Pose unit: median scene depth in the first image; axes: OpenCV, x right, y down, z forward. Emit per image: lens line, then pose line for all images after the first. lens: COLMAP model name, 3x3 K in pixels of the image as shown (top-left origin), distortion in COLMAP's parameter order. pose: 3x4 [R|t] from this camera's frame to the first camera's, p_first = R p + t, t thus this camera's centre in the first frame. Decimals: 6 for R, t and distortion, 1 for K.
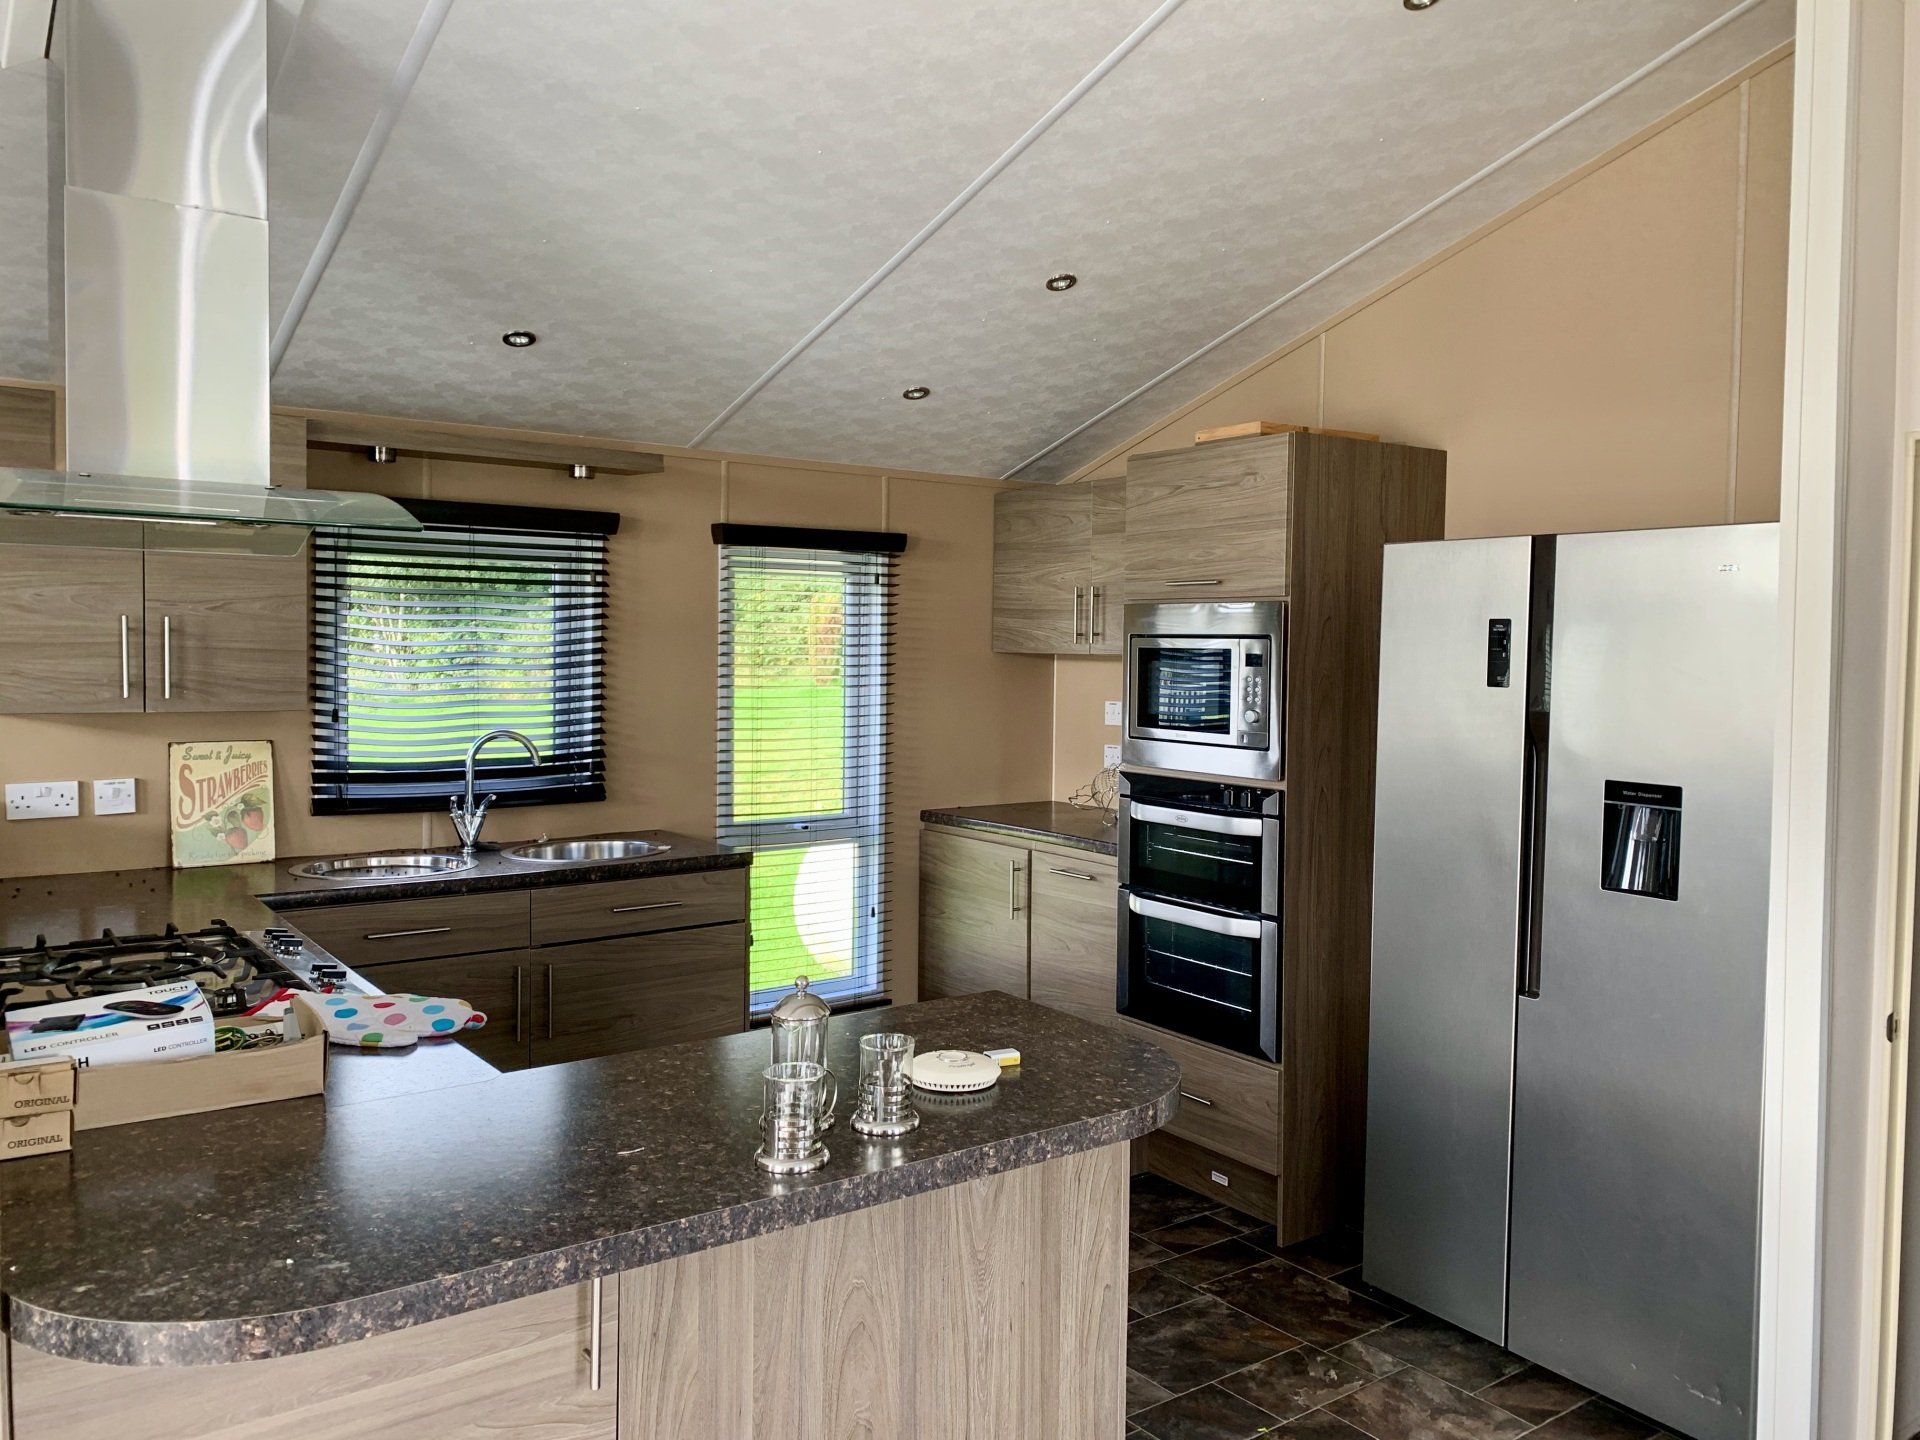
lens RADIAL K [[1428.5, 0, 960.0], [0, 1428.5, 720.0], [0, 0, 1]] dist [0.038424, -0.047461]
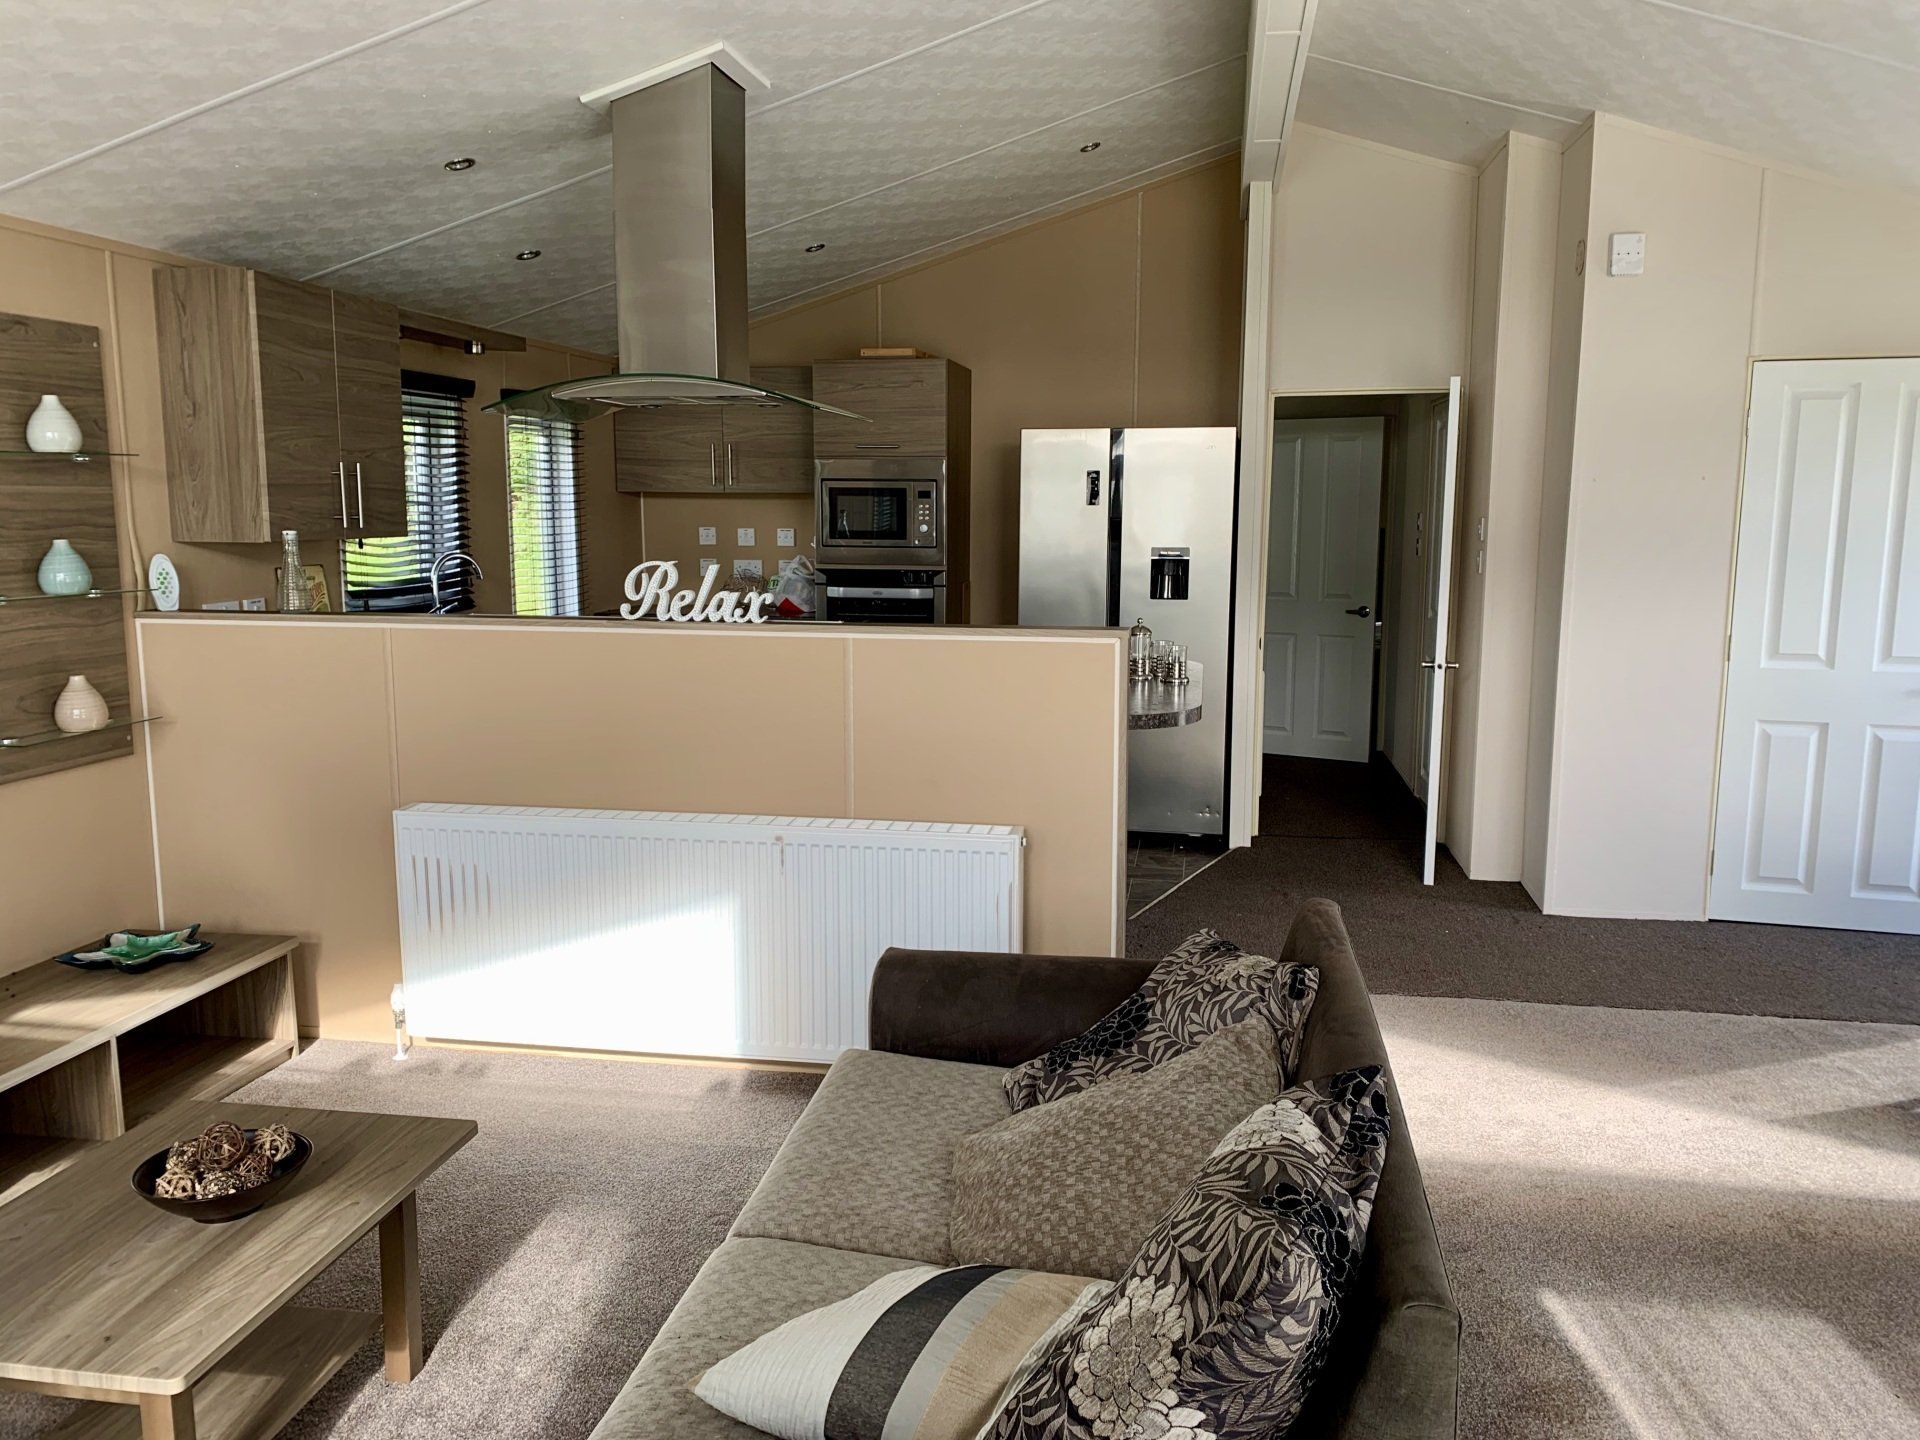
lens RADIAL K [[1428.5, 0, 960.0], [0, 1428.5, 720.0], [0, 0, 1]] dist [0.038424, -0.047461]
pose [[0.729616, -0.113083, 0.674442, -0.888575], [0.039444, 0.991550, 0.123581, 0.015101], [-0.682718, -0.063564, 0.727912, -0.263644]]
